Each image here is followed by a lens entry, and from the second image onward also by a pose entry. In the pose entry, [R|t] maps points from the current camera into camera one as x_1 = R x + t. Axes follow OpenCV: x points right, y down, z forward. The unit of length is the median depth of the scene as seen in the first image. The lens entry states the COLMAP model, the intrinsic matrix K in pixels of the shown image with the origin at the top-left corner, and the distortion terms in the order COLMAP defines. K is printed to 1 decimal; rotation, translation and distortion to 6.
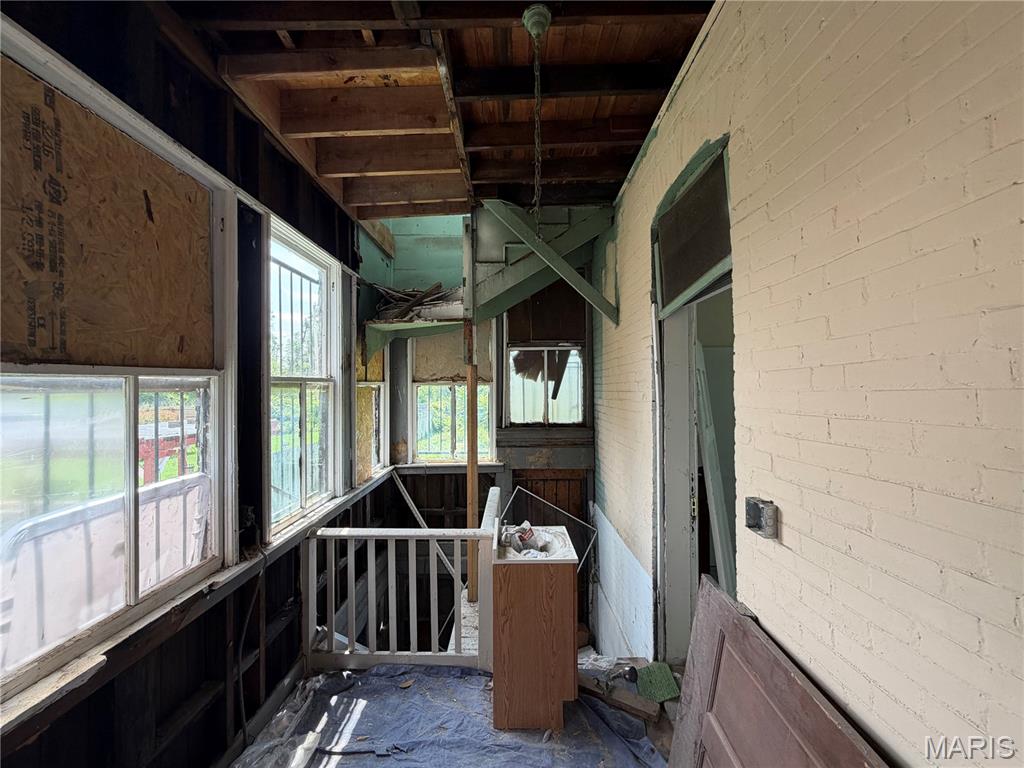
lens RADIAL K [[408.5, 0, 508.8], [0, 408.5, 383.9], [0, 0, 1]] dist [-0.001470, 0.000215]
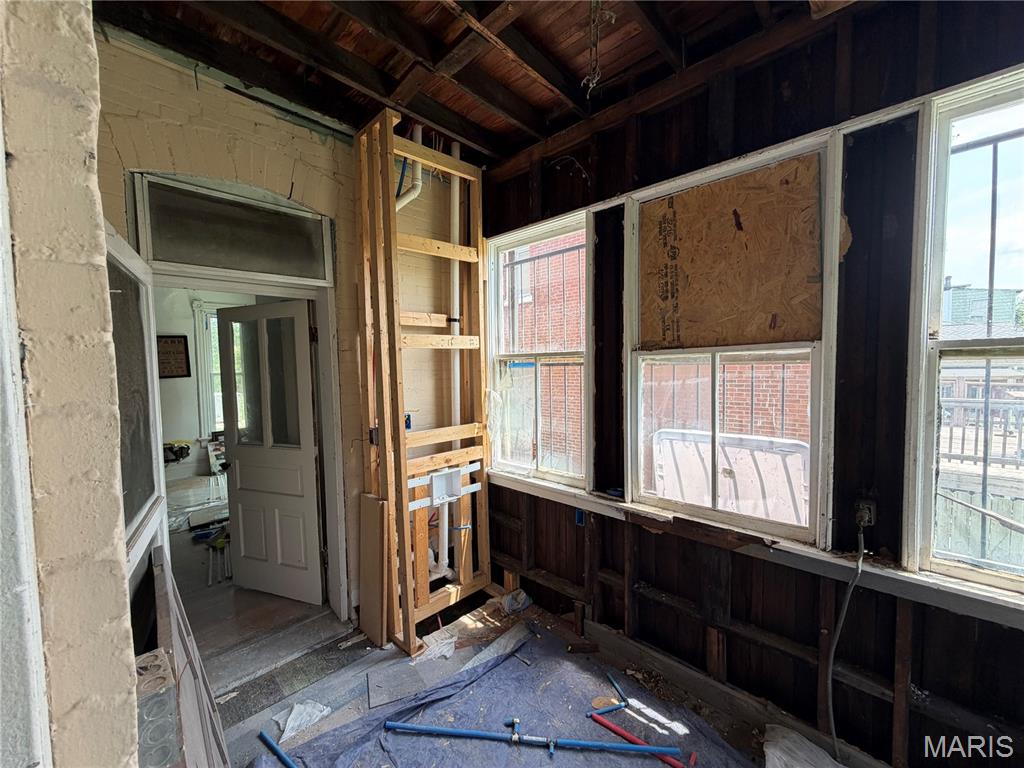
lens RADIAL K [[408.5, 0, 508.8], [0, 408.5, 383.9], [0, 0, 1]] dist [-0.001470, 0.000215]
pose [[-0.689735, 0.058262, -0.721714, 0.585331], [0.033273, 0.998255, 0.048788, -0.005511], [0.723297, 0.009637, -0.690470, 1.389086]]
